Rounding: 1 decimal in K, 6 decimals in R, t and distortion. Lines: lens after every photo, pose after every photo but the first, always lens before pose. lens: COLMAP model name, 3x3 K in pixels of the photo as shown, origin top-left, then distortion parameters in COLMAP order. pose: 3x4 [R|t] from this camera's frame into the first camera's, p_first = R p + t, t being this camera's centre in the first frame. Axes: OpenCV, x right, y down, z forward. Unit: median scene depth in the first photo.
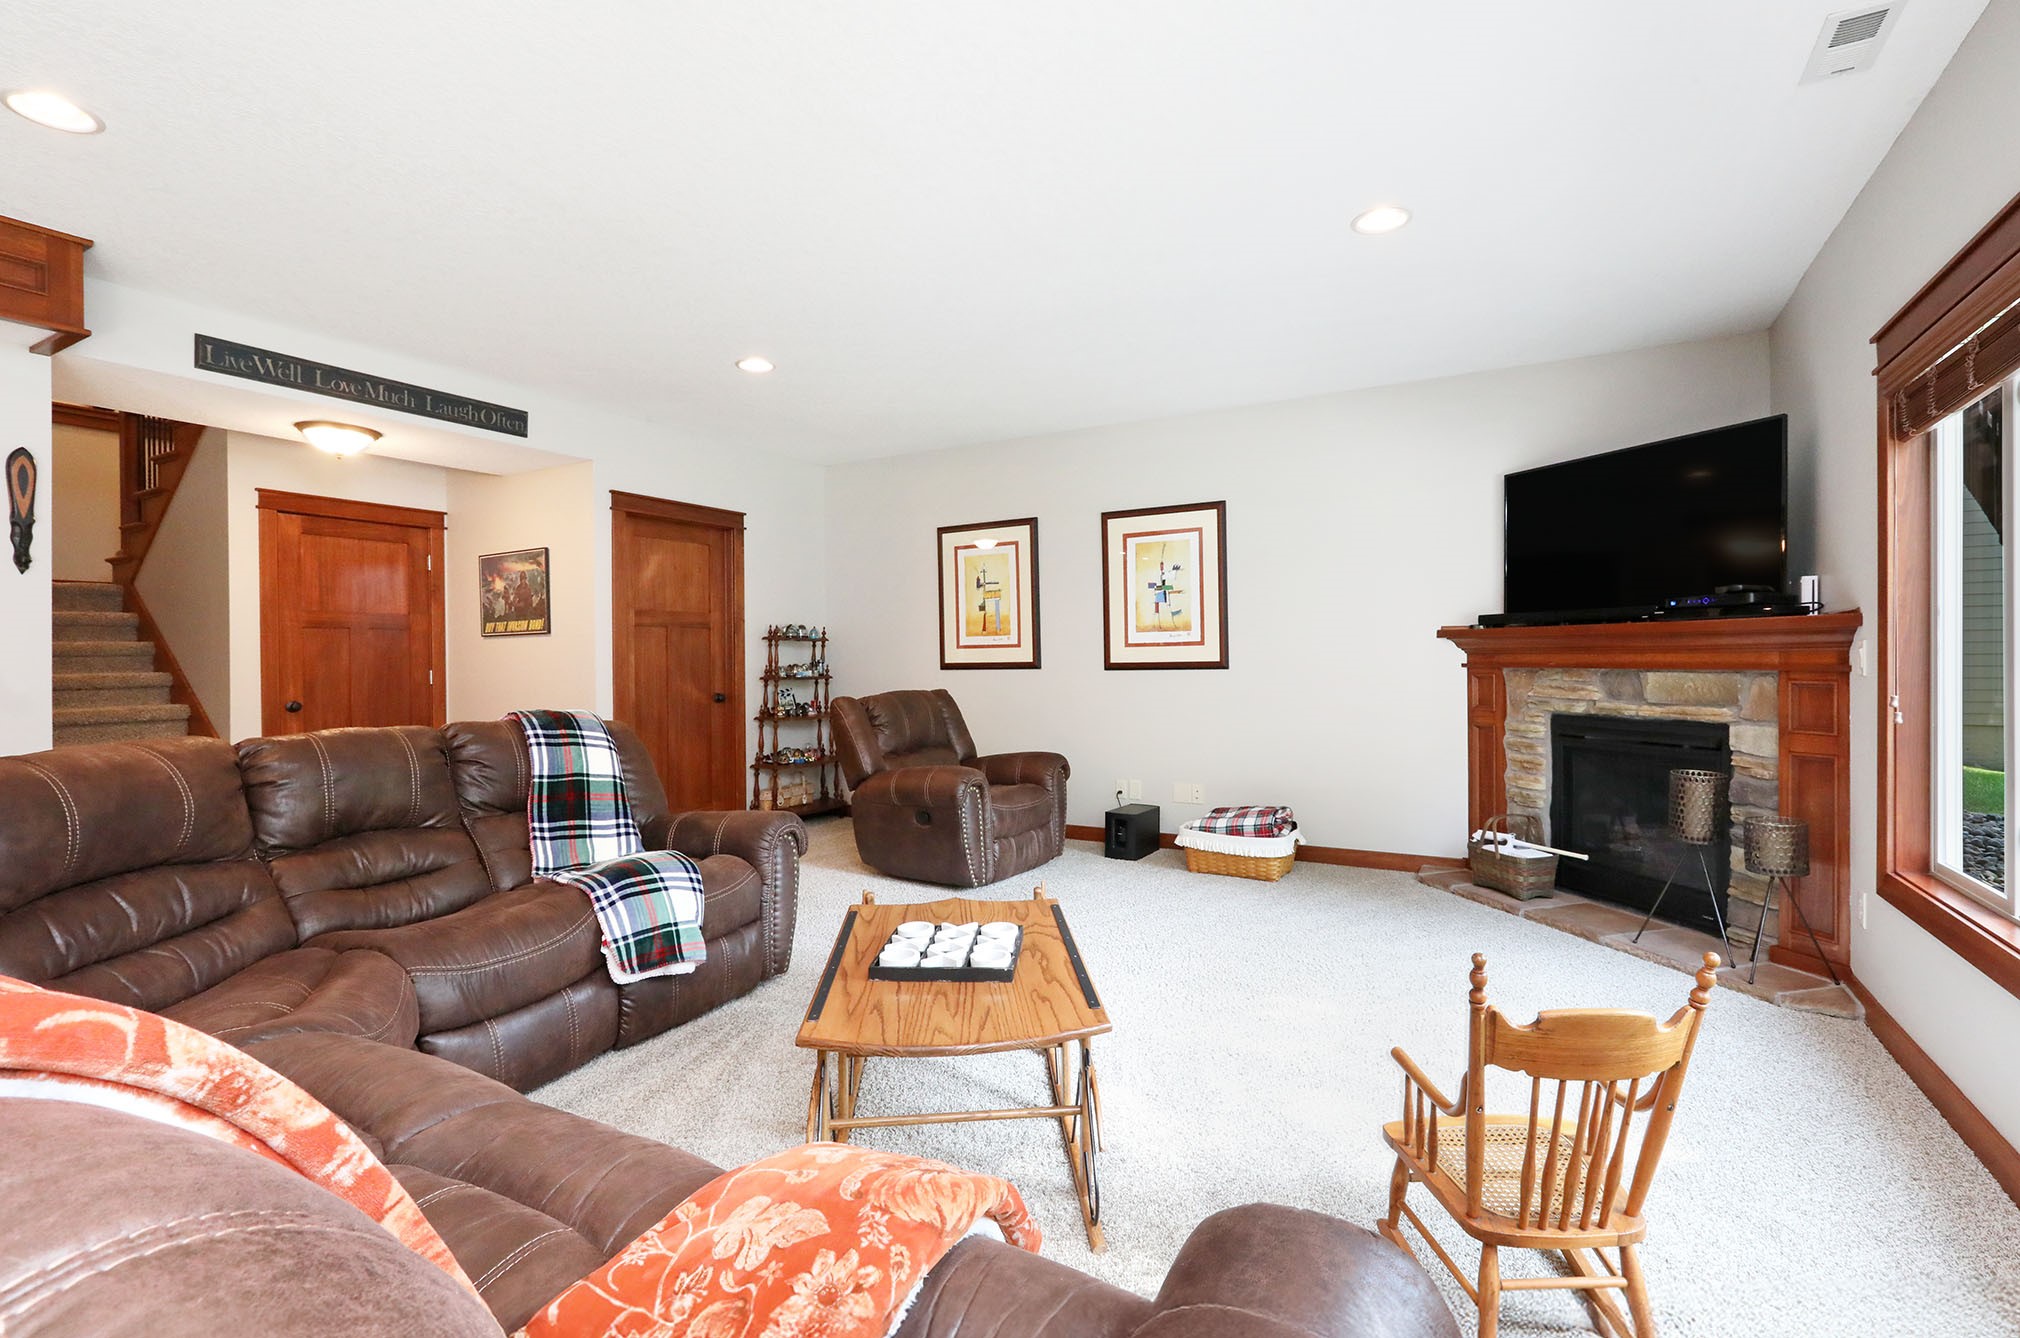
lens RADIAL K [[896.8, 0, 1010.5], [0, 896.8, 669.1], [0, 0, 1]] dist [-0.001269, 0.000241]
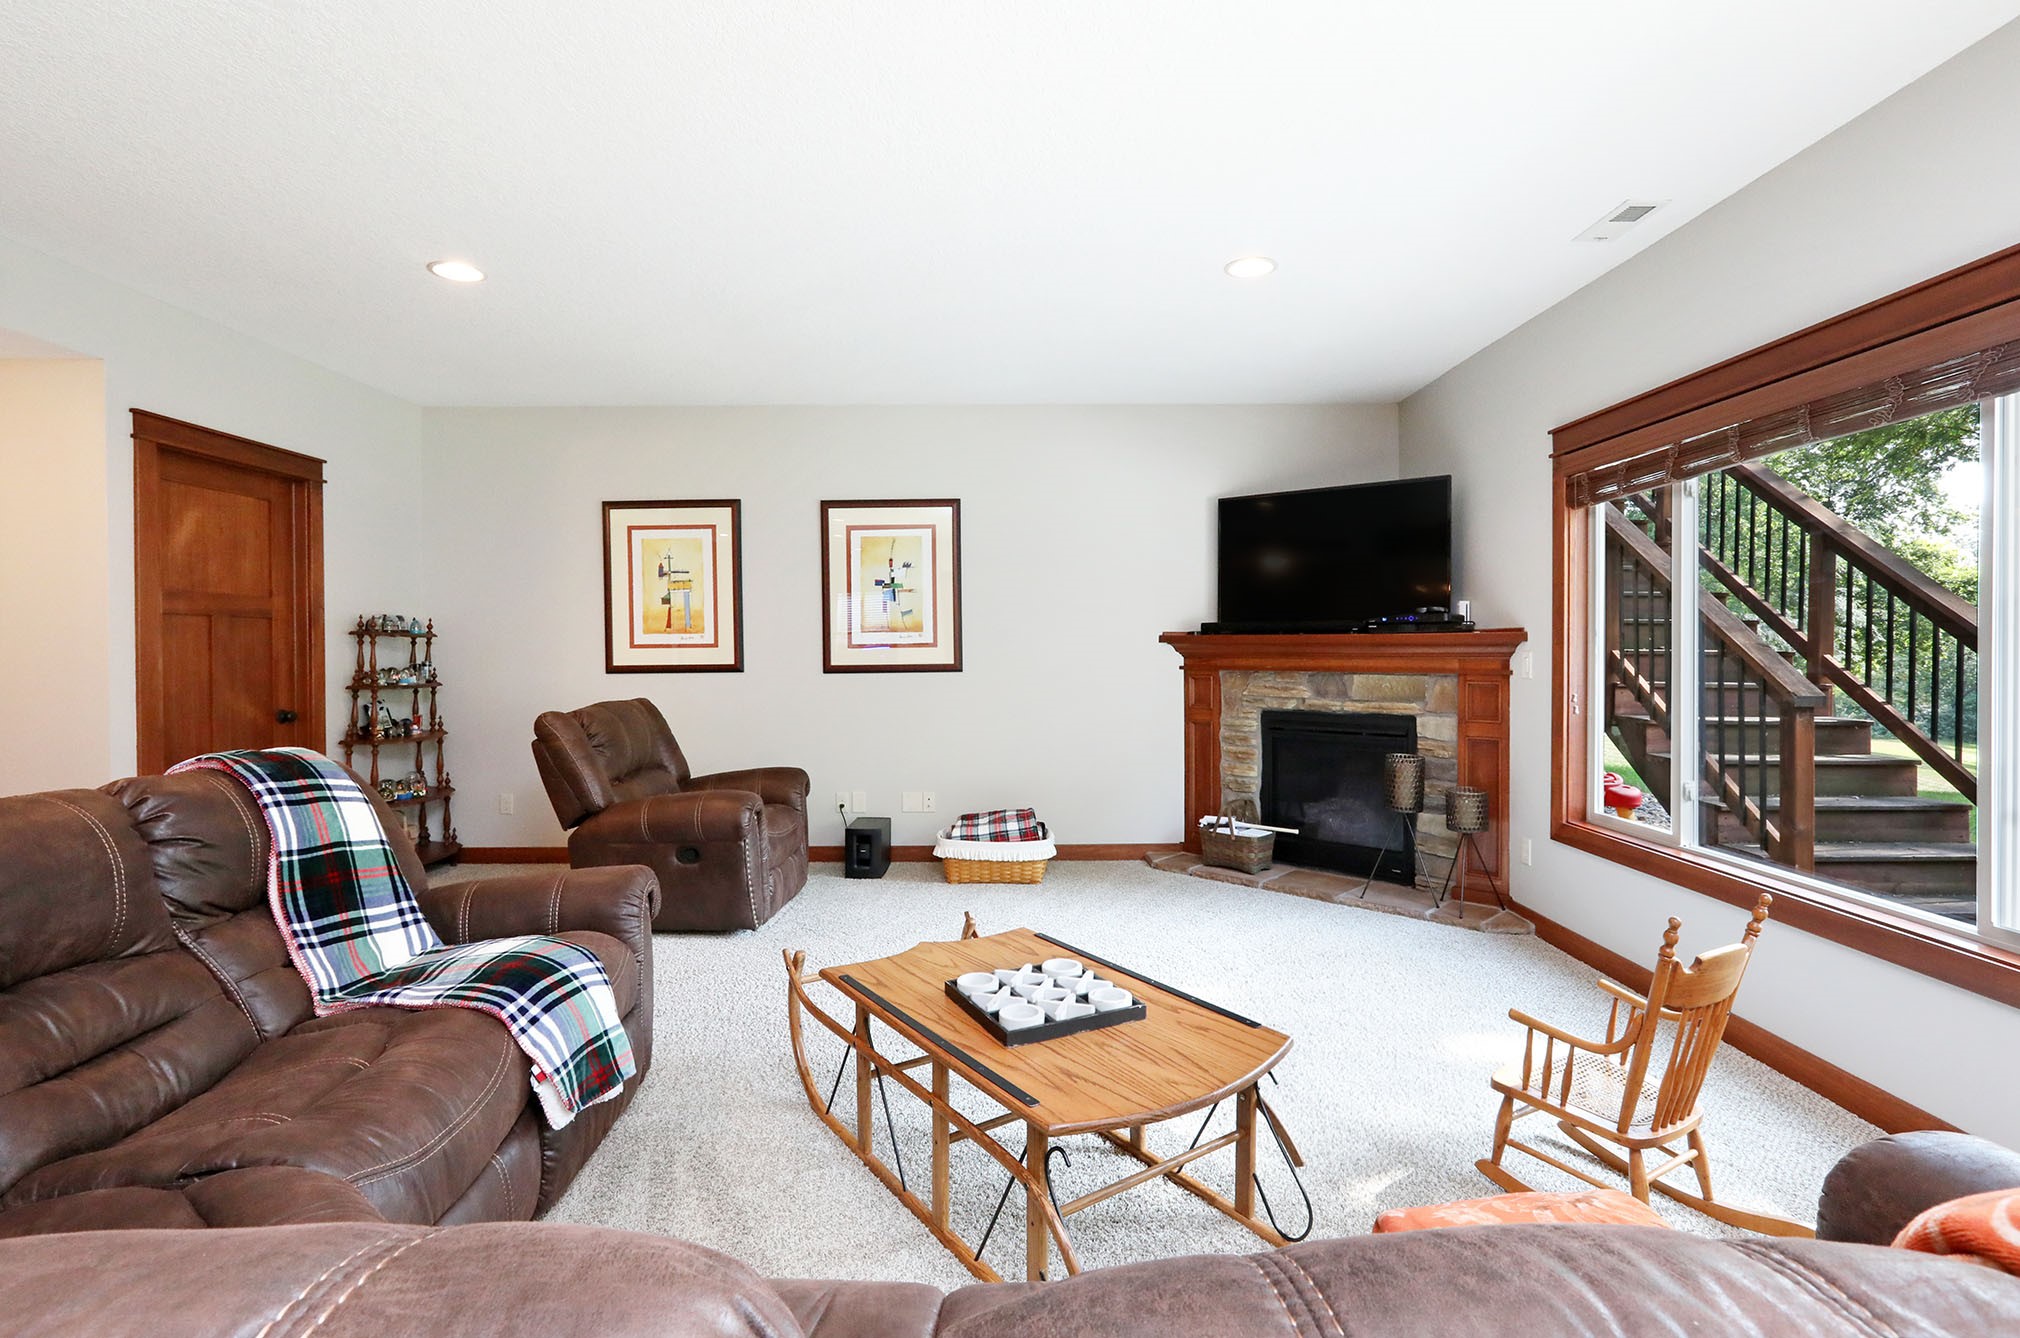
lens RADIAL K [[953.5, 0, 1005.1], [0, 953.5, 661.7], [0, 0, 1]] dist [-0.003884, 0.000463]
pose [[0.870770, -0.002958, 0.491682, -0.279431], [0.003648, 0.999993, -0.000444, -0.012767], [-0.491677, 0.002180, 0.870775, 0.088471]]
